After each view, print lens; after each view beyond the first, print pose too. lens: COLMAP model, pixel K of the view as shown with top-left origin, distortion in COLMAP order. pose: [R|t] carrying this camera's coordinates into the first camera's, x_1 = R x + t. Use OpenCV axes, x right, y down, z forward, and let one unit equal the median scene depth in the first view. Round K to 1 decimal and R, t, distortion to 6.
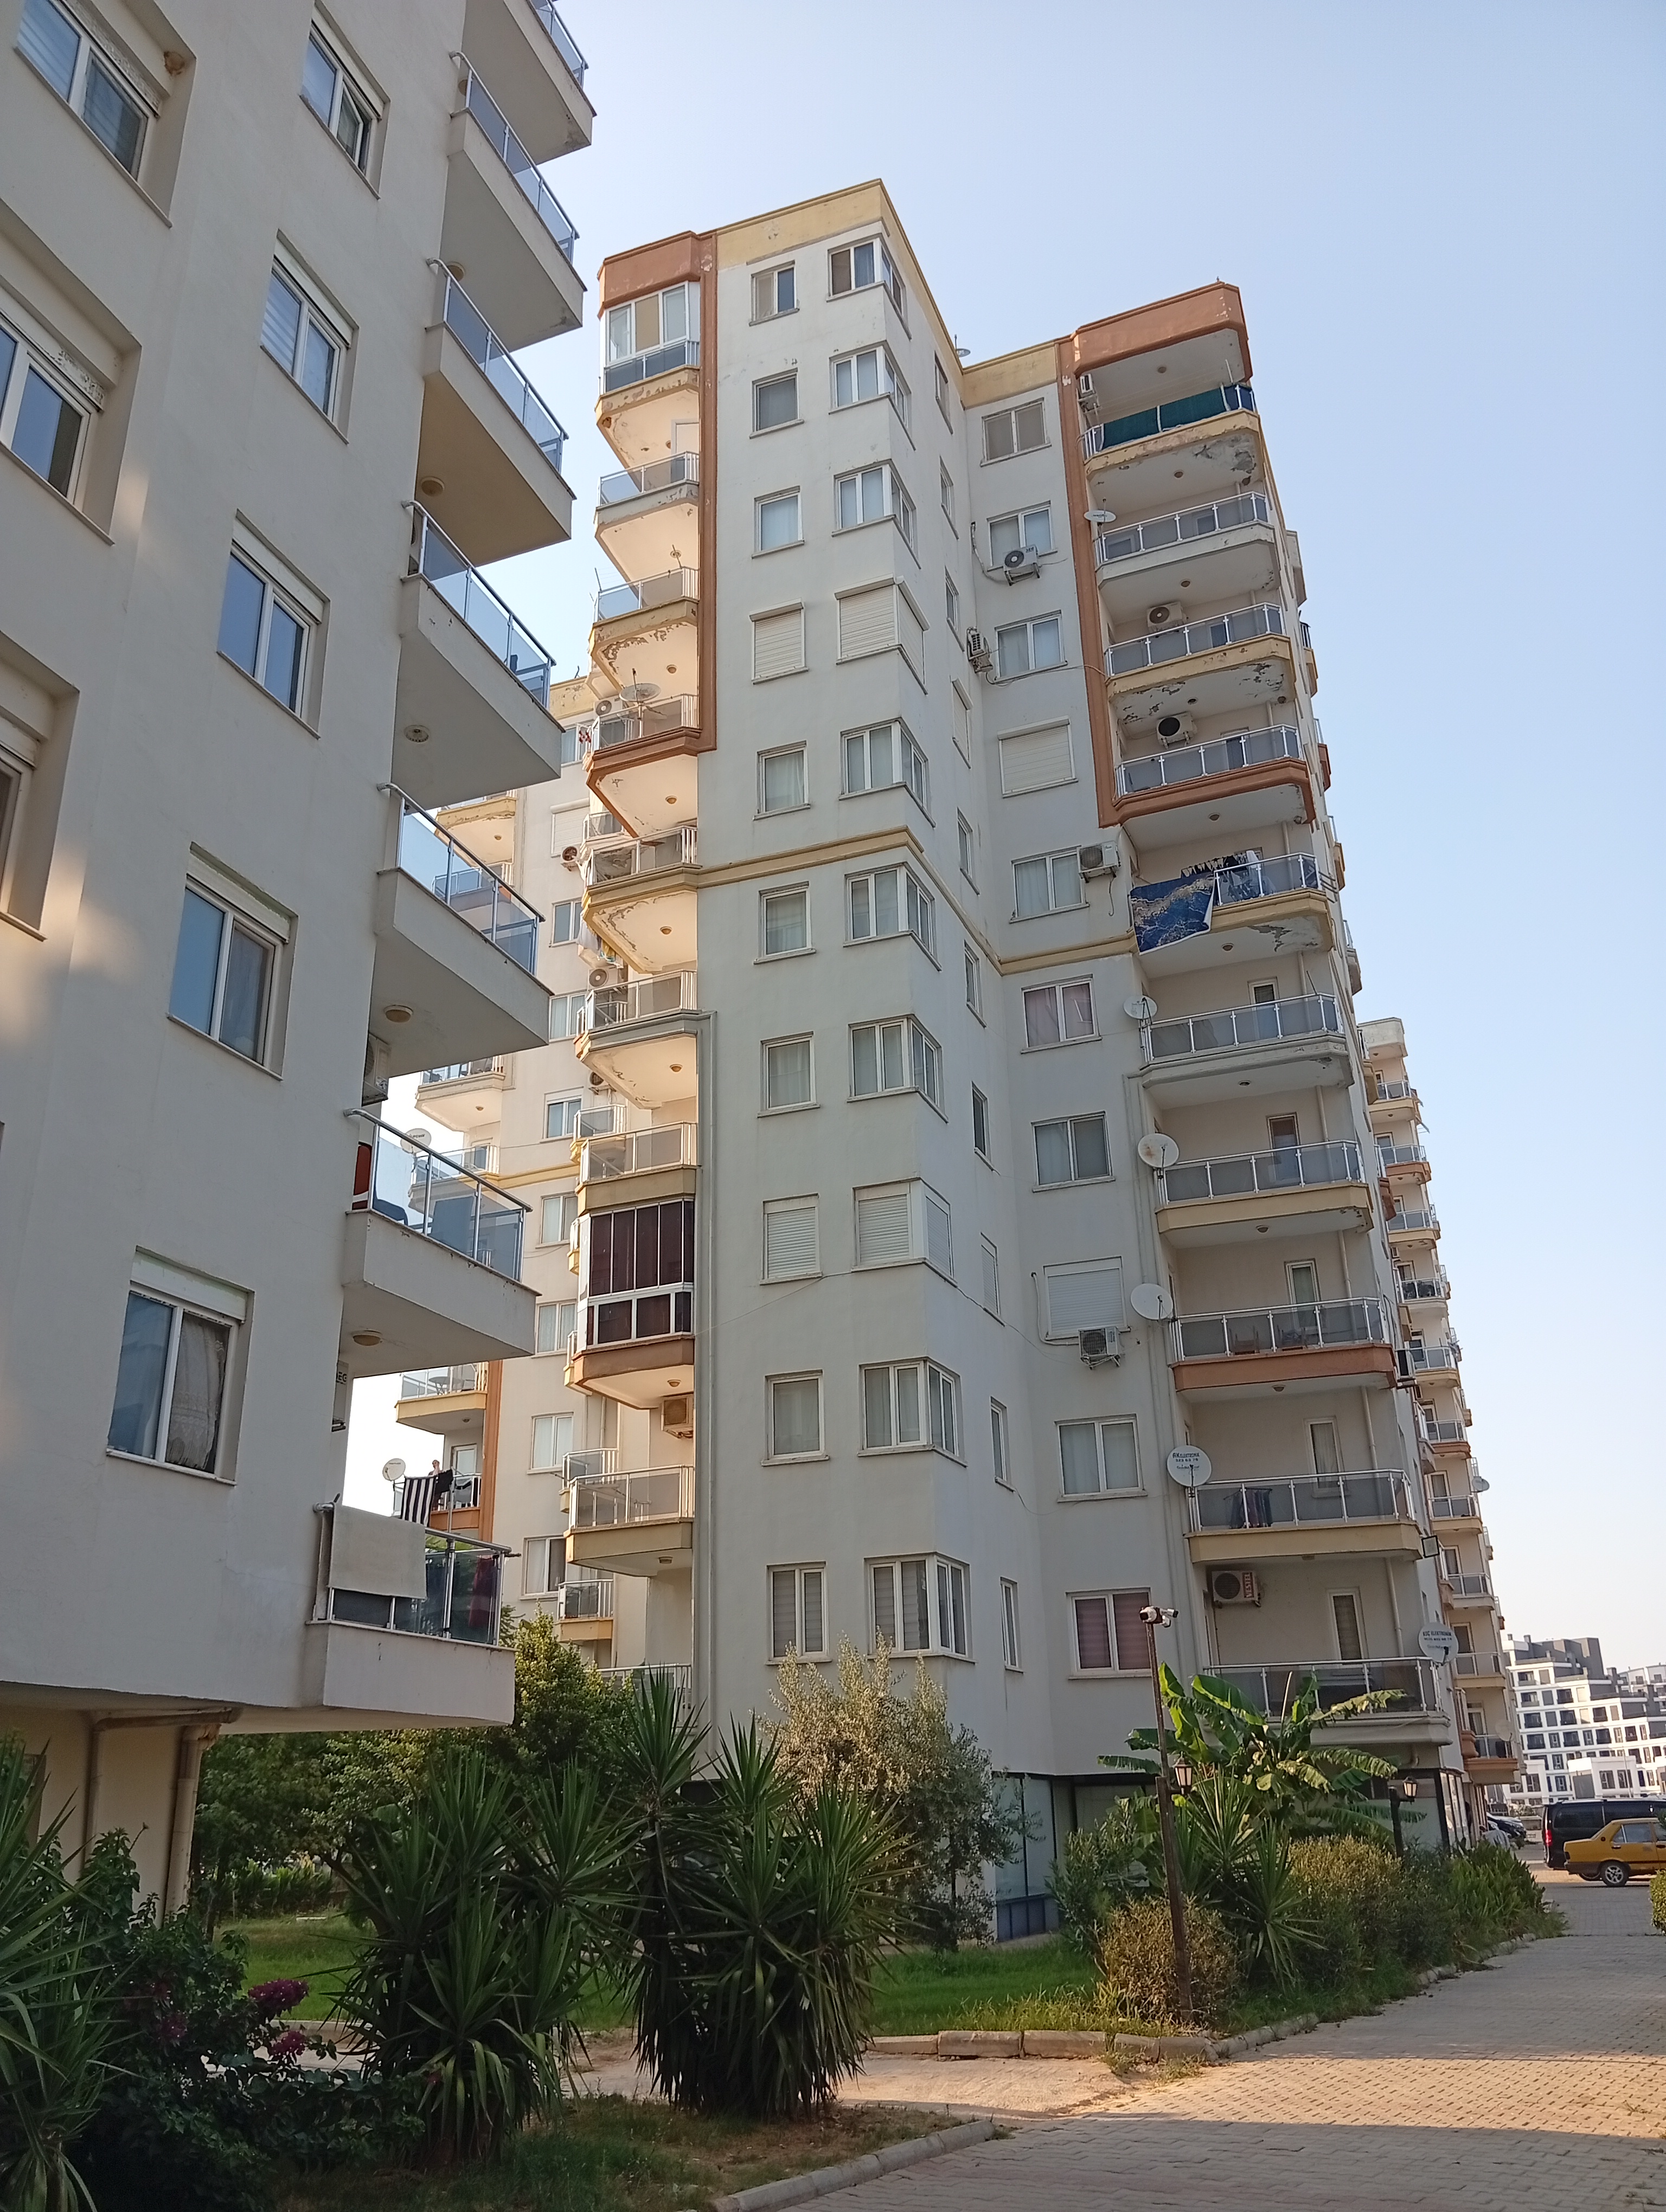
lens RADIAL K [[1751.2, 0, 833.0], [0, 1751.2, 1106.0], [0, 0, 1]] dist [-0.003814, -0.003307]
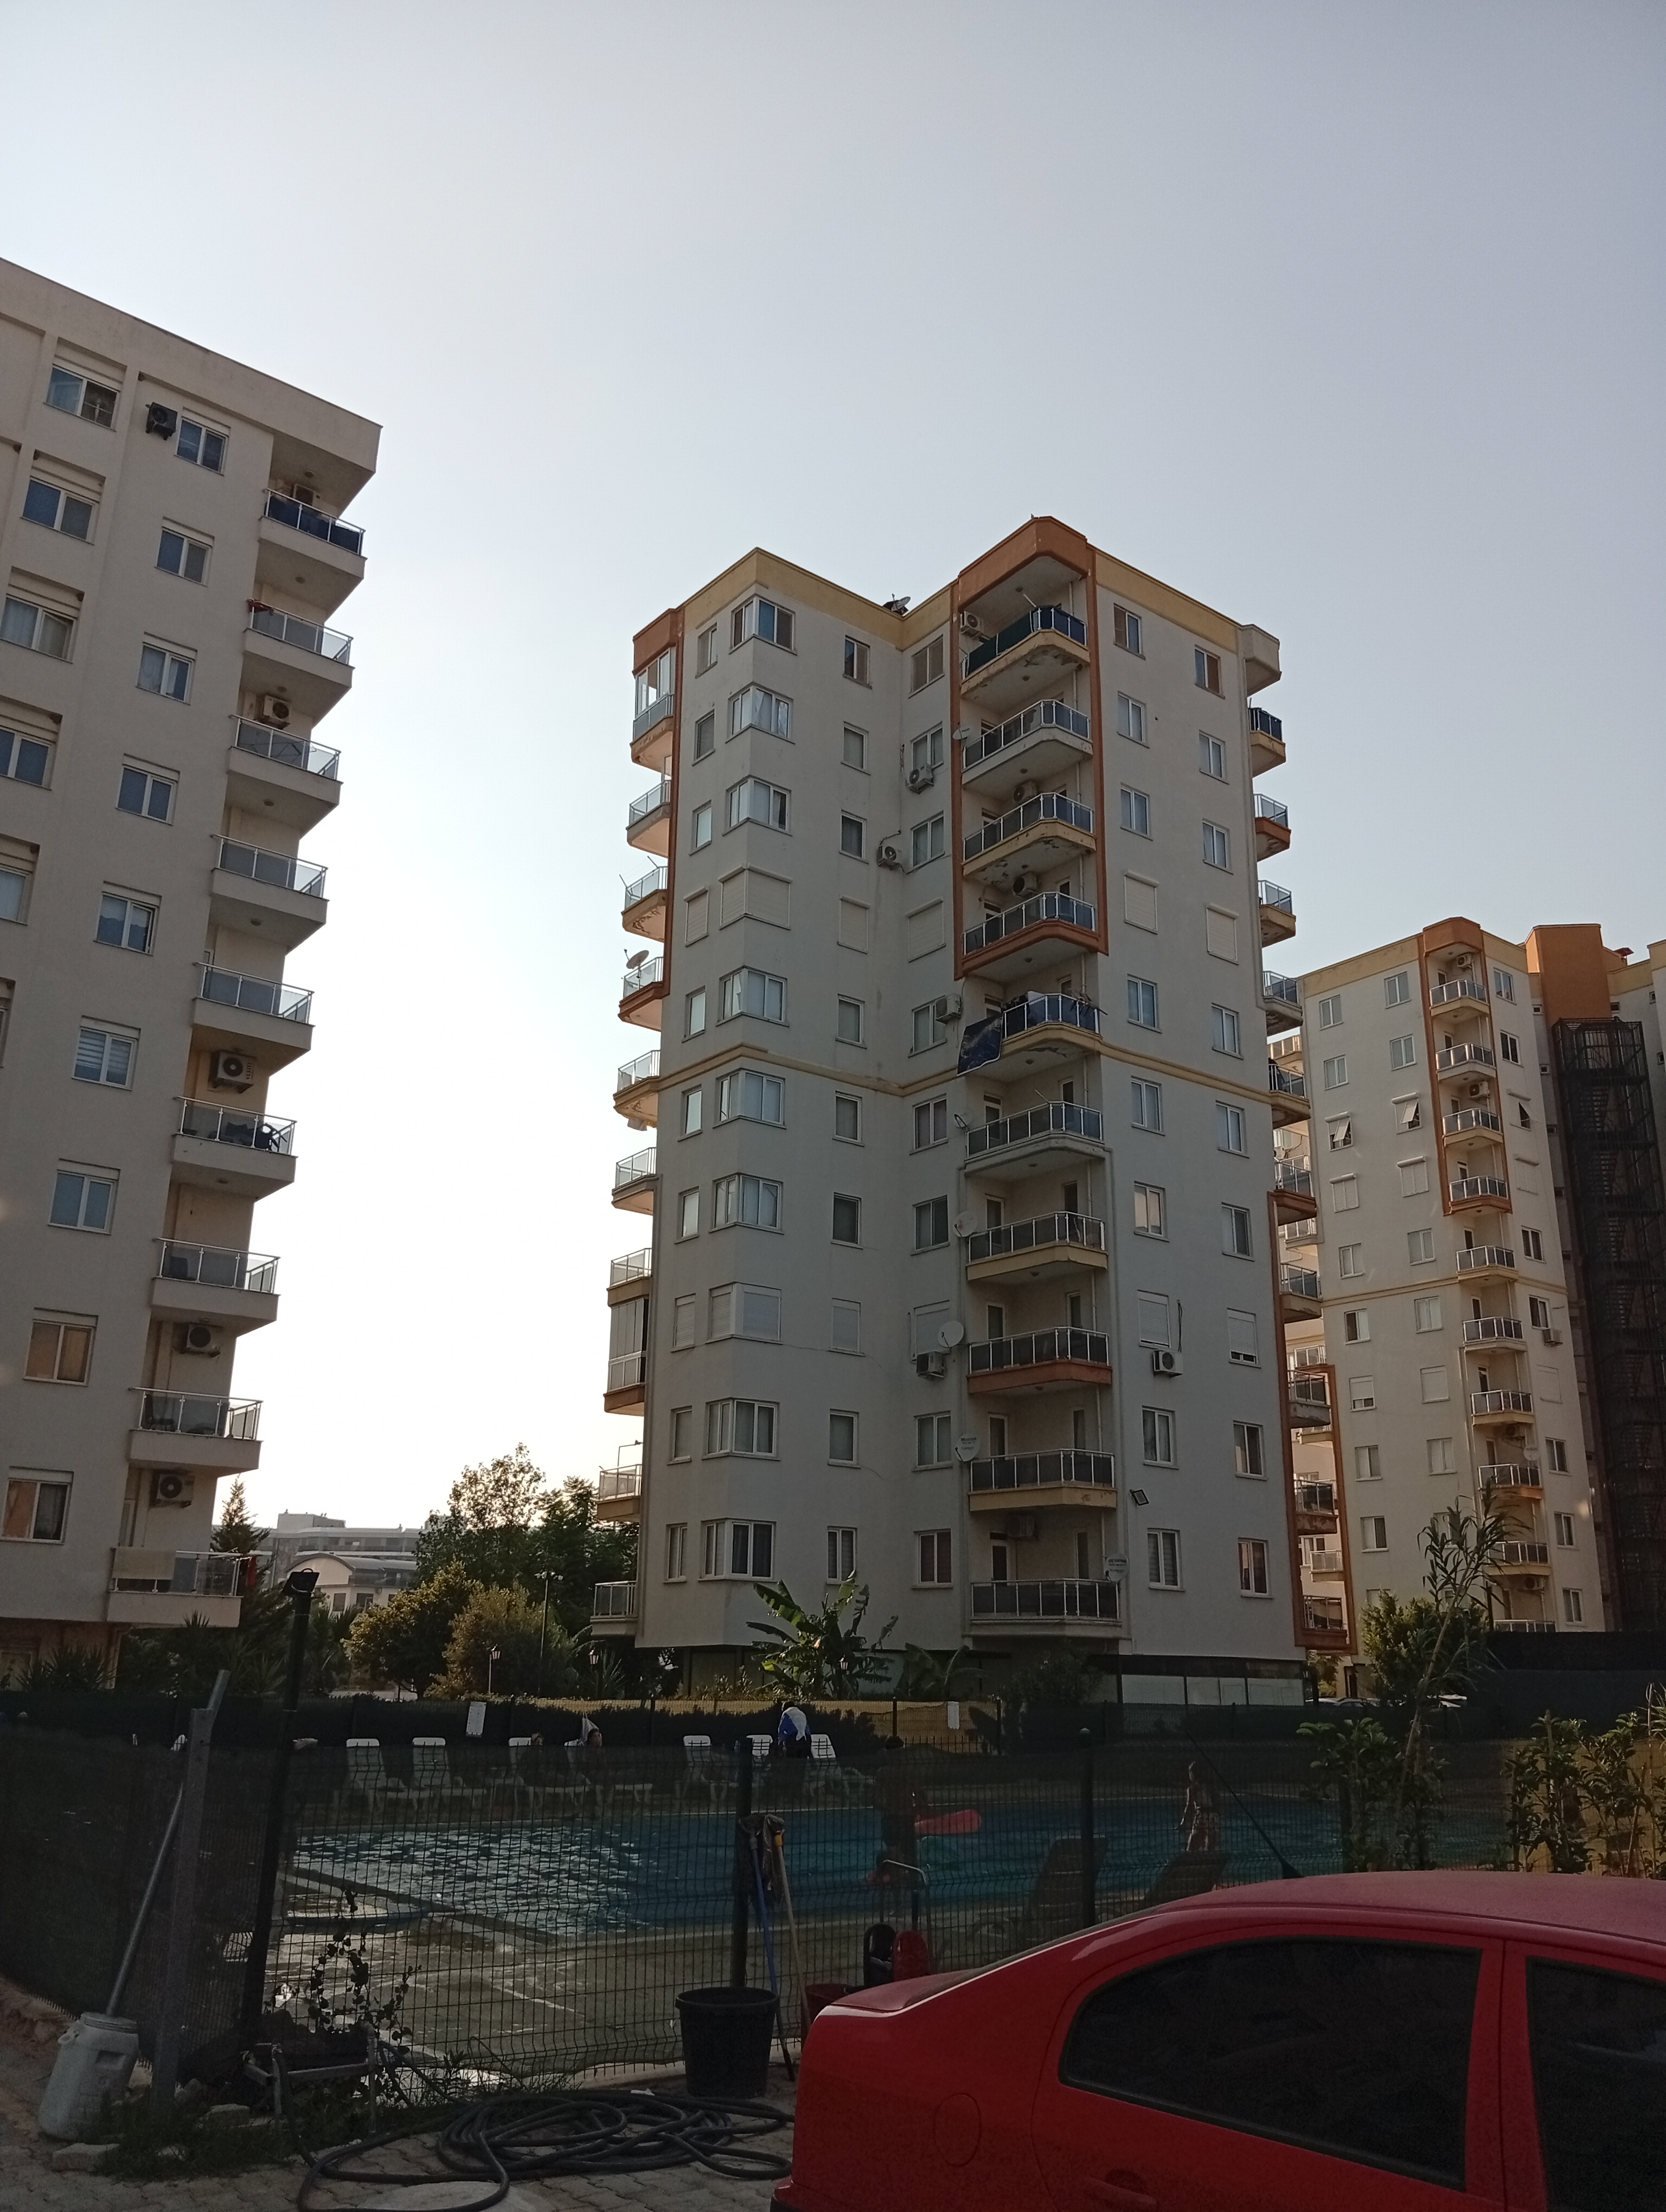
lens RADIAL K [[1721.5, 0, 833.0], [0, 1721.5, 1106.0], [0, 0, 1]] dist [0.009628, -0.000210]
pose [[0.861940, -0.127730, -0.490658, 0.781695], [0.163681, 0.986031, 0.030851, -0.128847], [0.479863, -0.106903, 0.870806, -0.262308]]
